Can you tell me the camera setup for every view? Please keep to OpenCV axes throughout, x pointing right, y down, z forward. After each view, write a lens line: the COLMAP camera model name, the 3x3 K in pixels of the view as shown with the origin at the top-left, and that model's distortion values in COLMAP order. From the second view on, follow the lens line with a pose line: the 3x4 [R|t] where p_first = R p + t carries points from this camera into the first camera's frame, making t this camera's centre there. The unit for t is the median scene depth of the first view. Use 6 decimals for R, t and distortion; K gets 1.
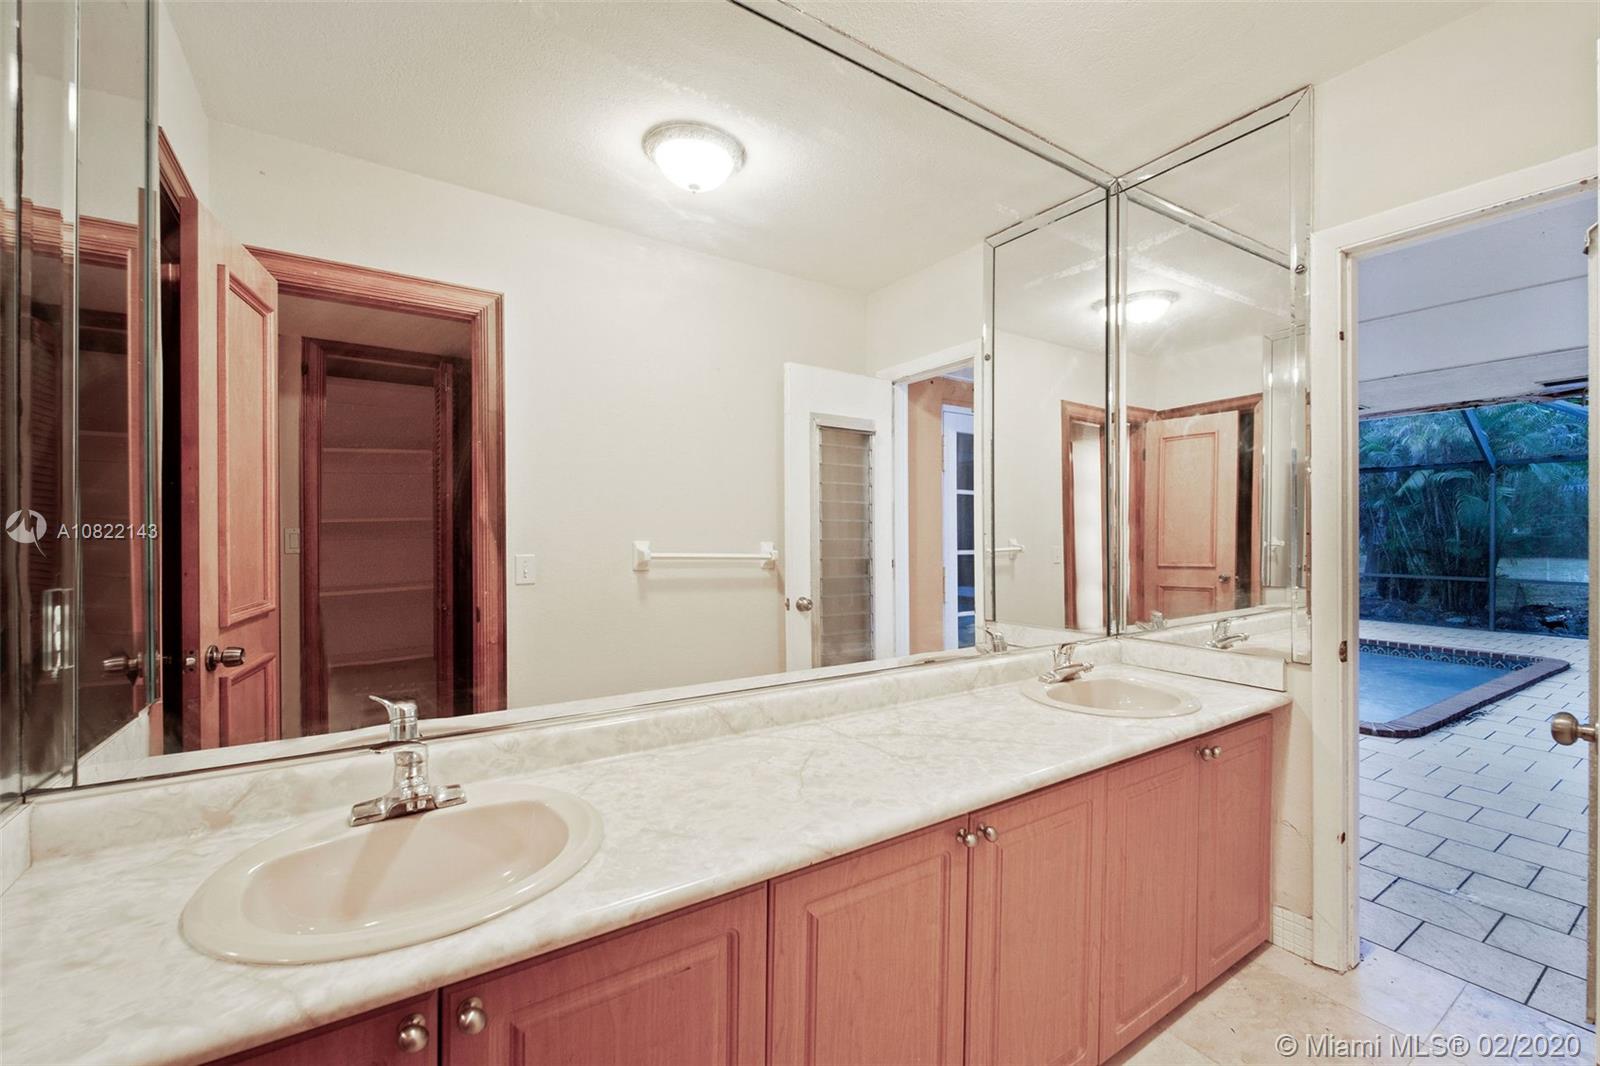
lens RADIAL K [[667.9, 0, 804.5], [0, 667.9, 538.9], [0, 0, 1]] dist [-0.002905, -0.000323]
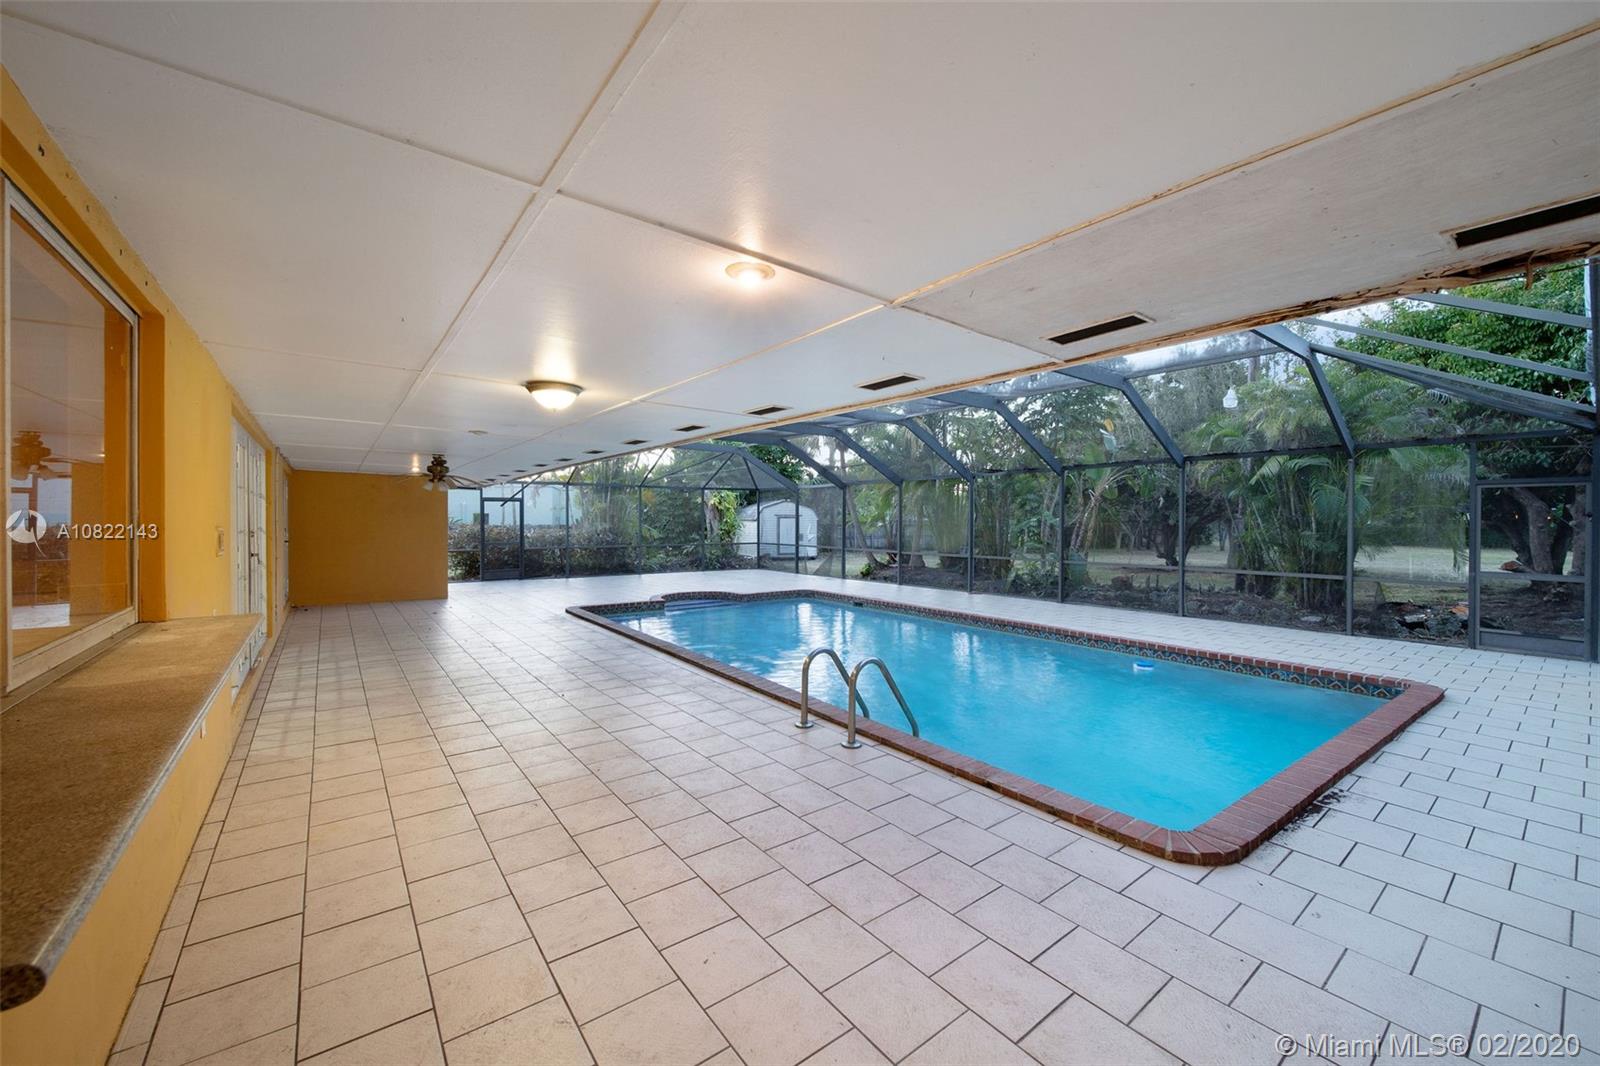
lens RADIAL K [[599.1, 0, 794.2], [0, 599.1, 524.6], [0, 0, 1]] dist [0.002146, 0.000061]
pose [[0.998427, 0.004160, 0.055909, 0.221365], [-0.004094, 0.999991, -0.001282, -0.005318], [-0.055914, 0.001051, 0.998435, 0.215774]]
